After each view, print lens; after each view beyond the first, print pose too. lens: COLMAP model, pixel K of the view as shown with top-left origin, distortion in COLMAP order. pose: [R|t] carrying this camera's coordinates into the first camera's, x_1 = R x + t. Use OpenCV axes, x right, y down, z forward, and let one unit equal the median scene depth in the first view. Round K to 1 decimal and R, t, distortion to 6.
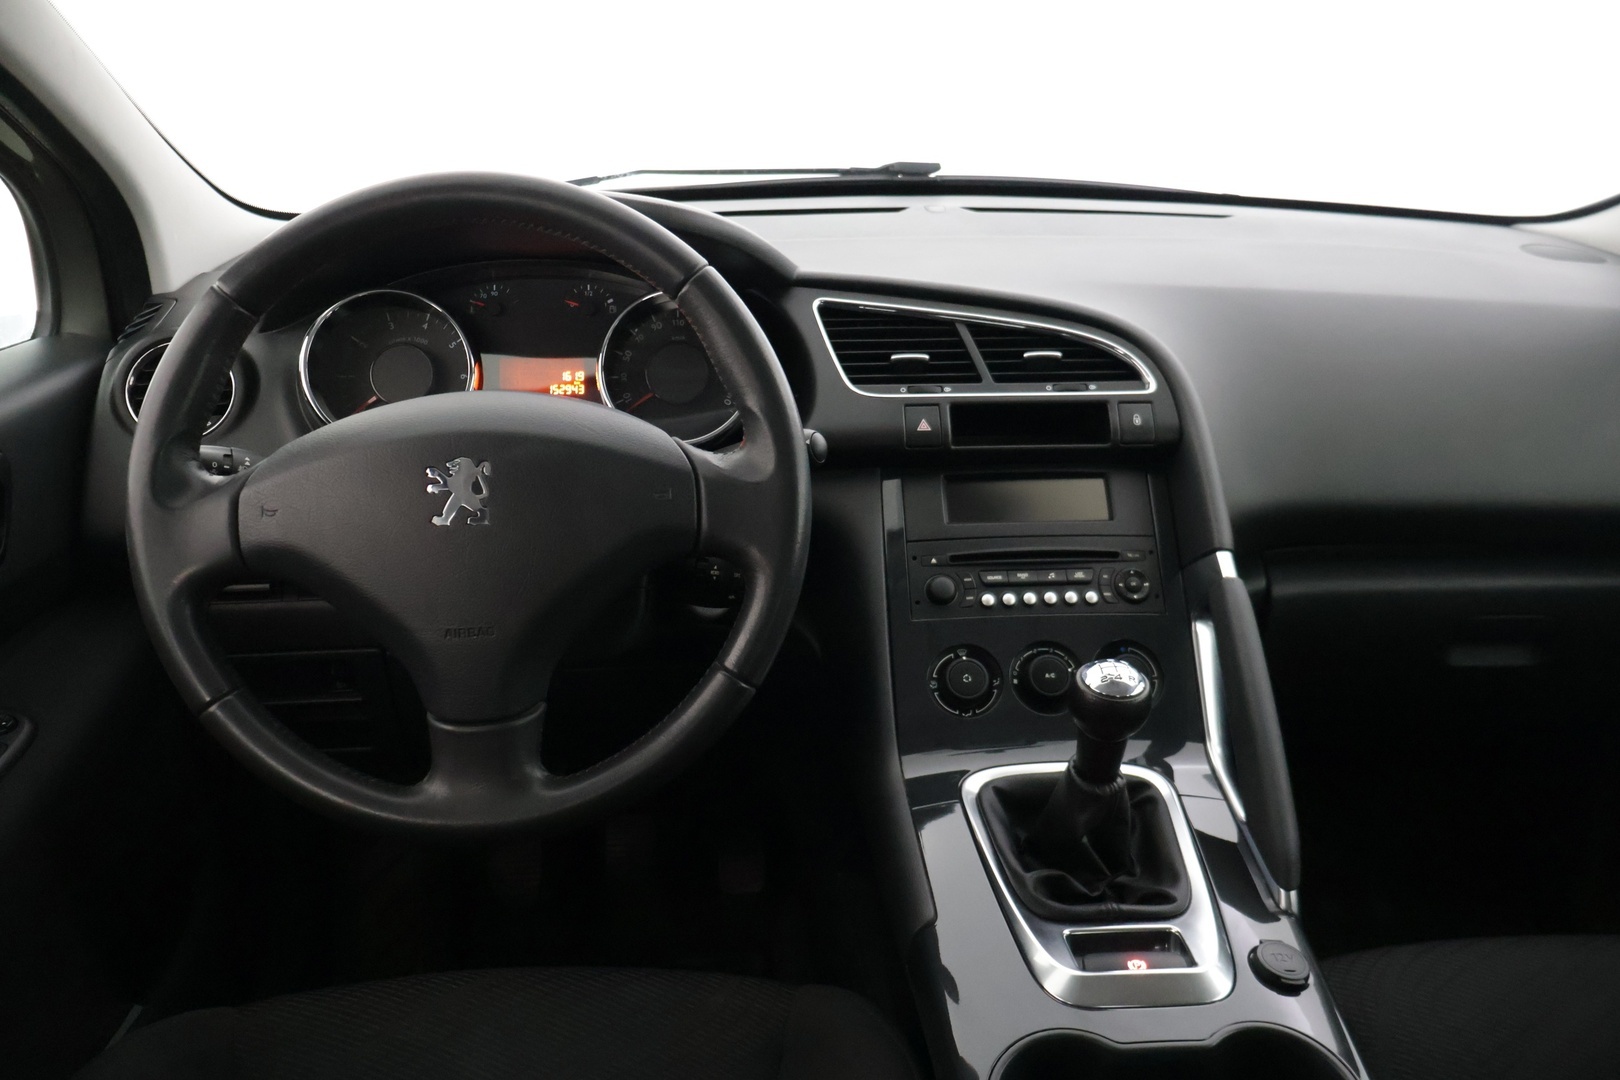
lens RADIAL K [[1342.9, 0, 806.9], [0, 1342.9, 523.3], [0, 0, 1]] dist [-0.005751, 0.002714]
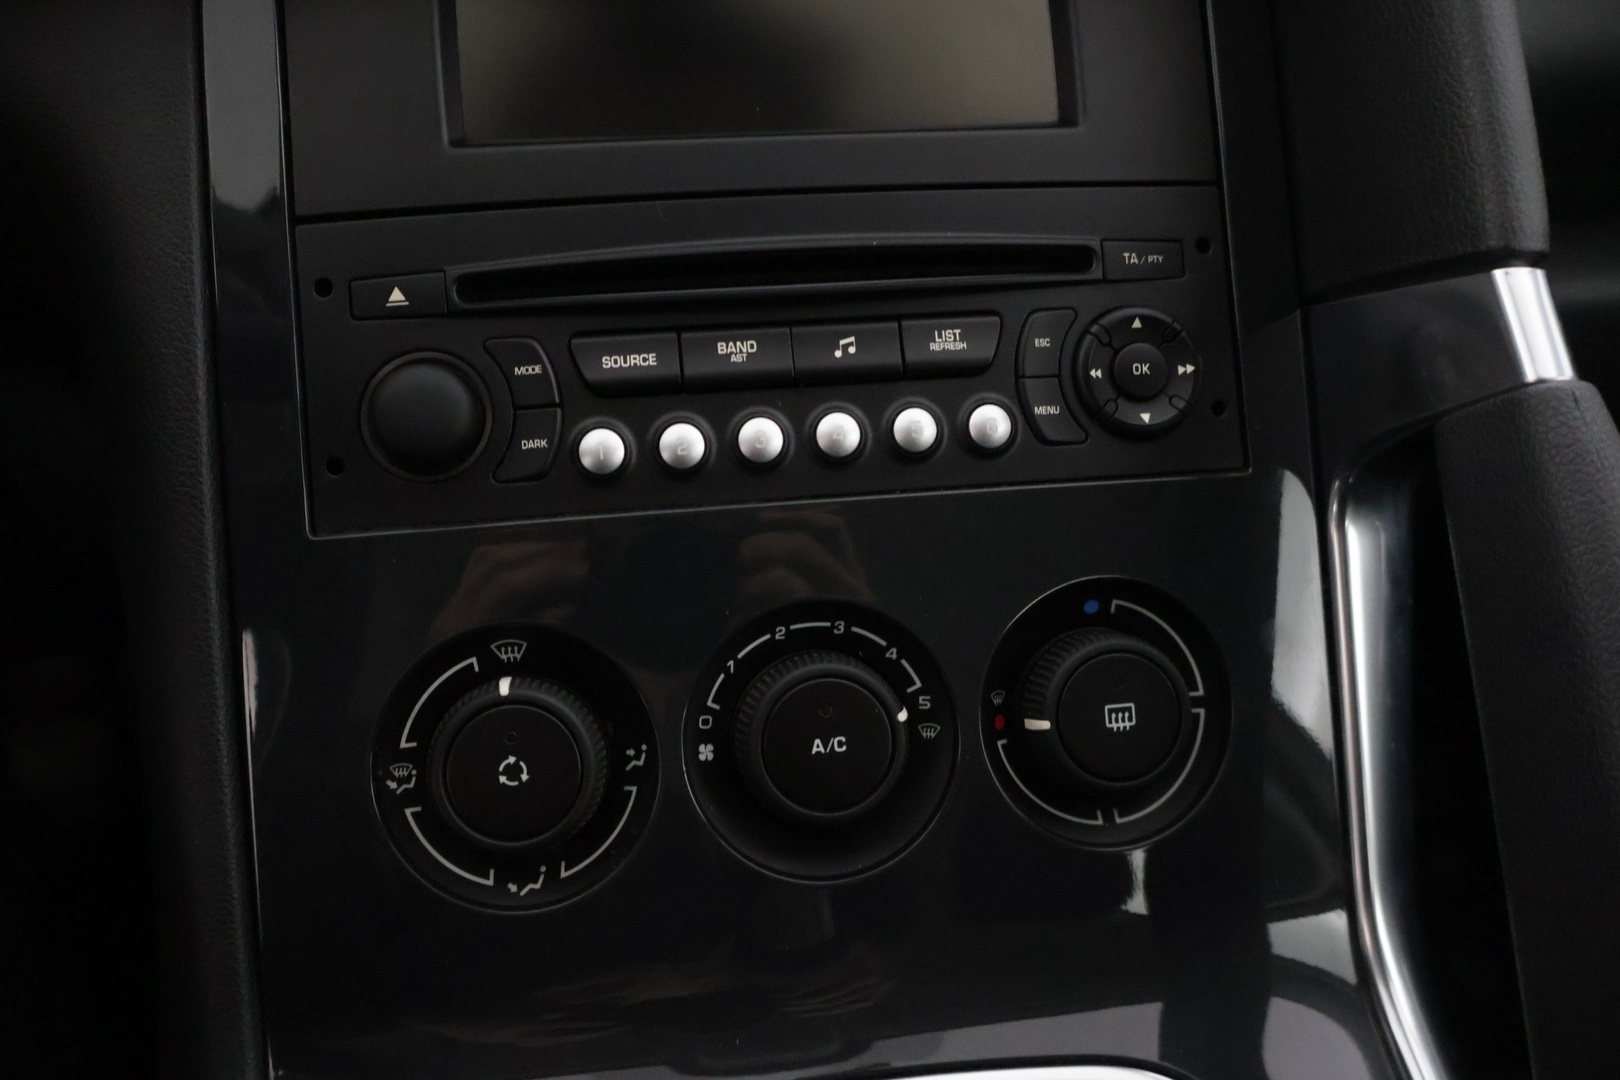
lens RADIAL K [[1342.9, 0, 810.4], [0, 1342.9, 539.5], [0, 0, 1]] dist [-0.005751, 0.002714]
pose [[0.995646, -0.036038, 0.085968, 0.150883], [0.006925, 0.948293, 0.317320, -0.009668], [-0.092958, -0.315343, 0.944414, 0.734824]]
